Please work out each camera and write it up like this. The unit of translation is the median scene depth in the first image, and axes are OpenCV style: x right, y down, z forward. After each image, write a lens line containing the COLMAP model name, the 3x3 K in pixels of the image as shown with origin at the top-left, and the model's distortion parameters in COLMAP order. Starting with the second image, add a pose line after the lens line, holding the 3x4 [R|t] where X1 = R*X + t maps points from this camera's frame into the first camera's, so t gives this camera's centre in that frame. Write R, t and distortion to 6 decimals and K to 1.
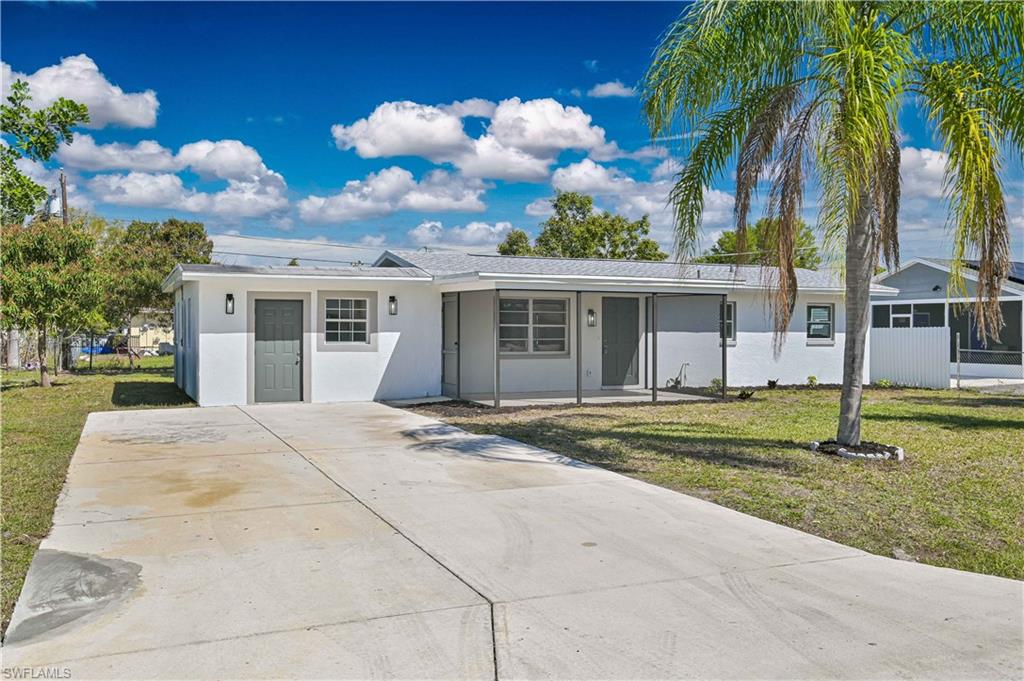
lens RADIAL K [[886.4, 0, 512.0], [0, 886.4, 340.5], [0, 0, 1]] dist [0.001154, 0.000152]
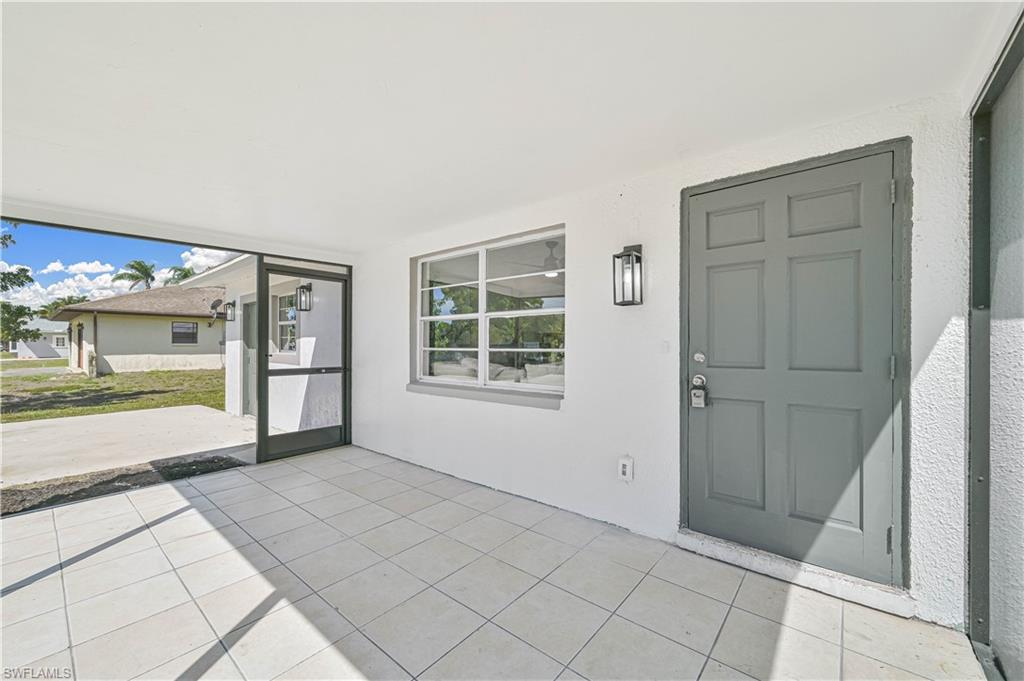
lens RADIAL K [[403.9, 0, 516.0], [0, 403.9, 333.6], [0, 0, 1]] dist [-0.001544, -0.000251]
pose [[0.449186, -0.027829, -0.893004, 0.207996], [-0.006057, 0.999397, -0.034192, -0.002633], [0.893417, 0.020767, 0.448747, 1.003711]]
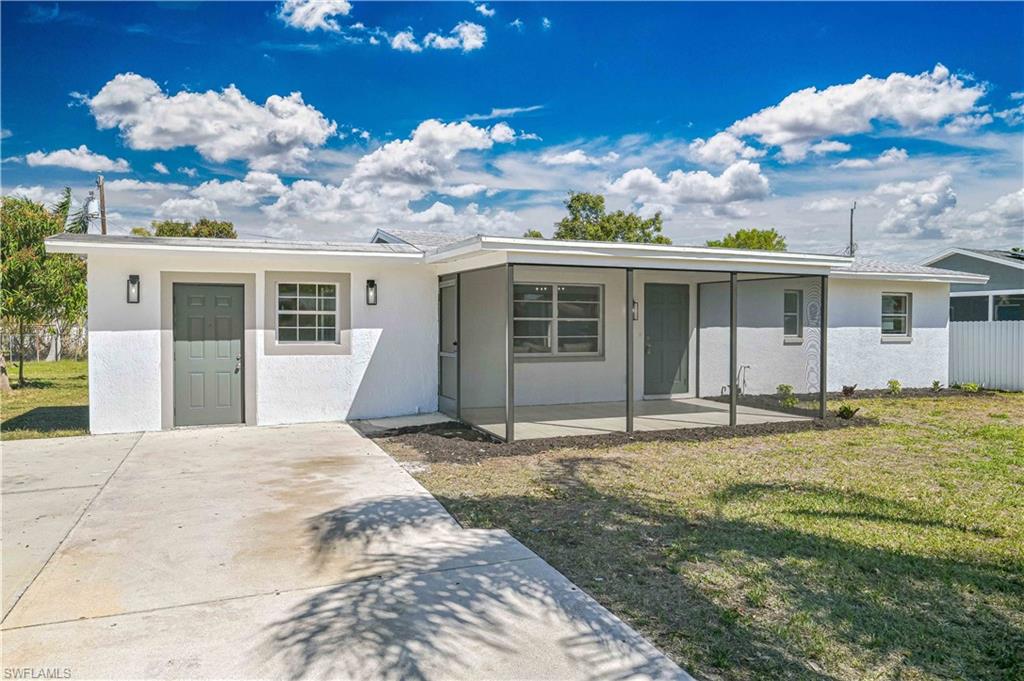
lens RADIAL K [[689.6, 0, 511.8], [0, 689.6, 340.4], [0, 0, 1]] dist [-0.000103, -0.000061]
pose [[0.999748, -0.001537, -0.022404, -0.003518], [0.001778, 0.999941, 0.010730, -0.005227], [0.022386, -0.010767, 0.999691, 0.423462]]
